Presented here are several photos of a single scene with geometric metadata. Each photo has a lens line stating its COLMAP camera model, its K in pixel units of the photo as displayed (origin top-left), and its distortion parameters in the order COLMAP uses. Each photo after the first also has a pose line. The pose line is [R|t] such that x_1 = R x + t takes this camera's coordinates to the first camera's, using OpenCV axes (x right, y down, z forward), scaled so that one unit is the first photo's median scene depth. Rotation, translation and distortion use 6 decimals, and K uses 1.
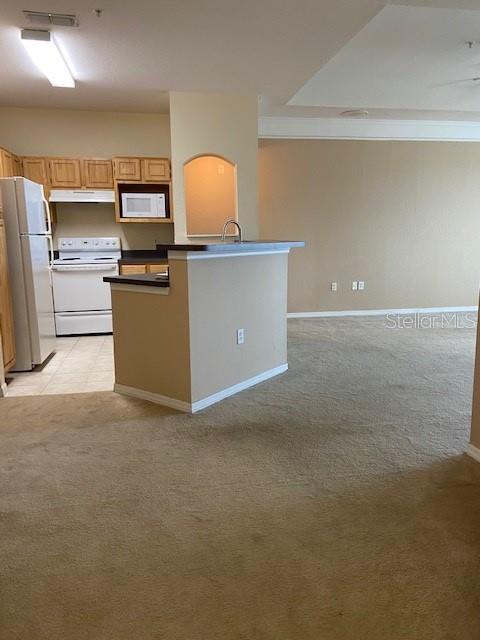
lens RADIAL K [[495.8, 0, 240.0], [0, 495.8, 320.0], [0, 0, 1]] dist [0.083961, -0.003343]
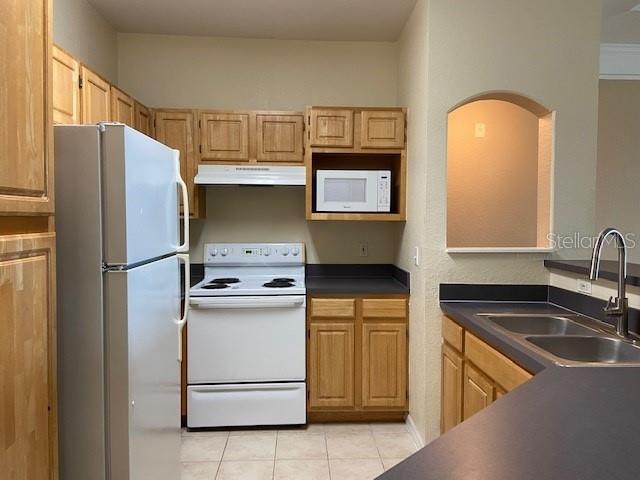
lens RADIAL K [[495.8, 0, 315.9], [0, 495.8, 241.0], [0, 0, 1]] dist [0.083961, -0.003343]
pose [[0.990777, 0.023009, -0.133535, -0.161554], [-0.038876, 0.992316, -0.117462, -0.107694], [0.129806, 0.121570, 0.984058, 0.458743]]
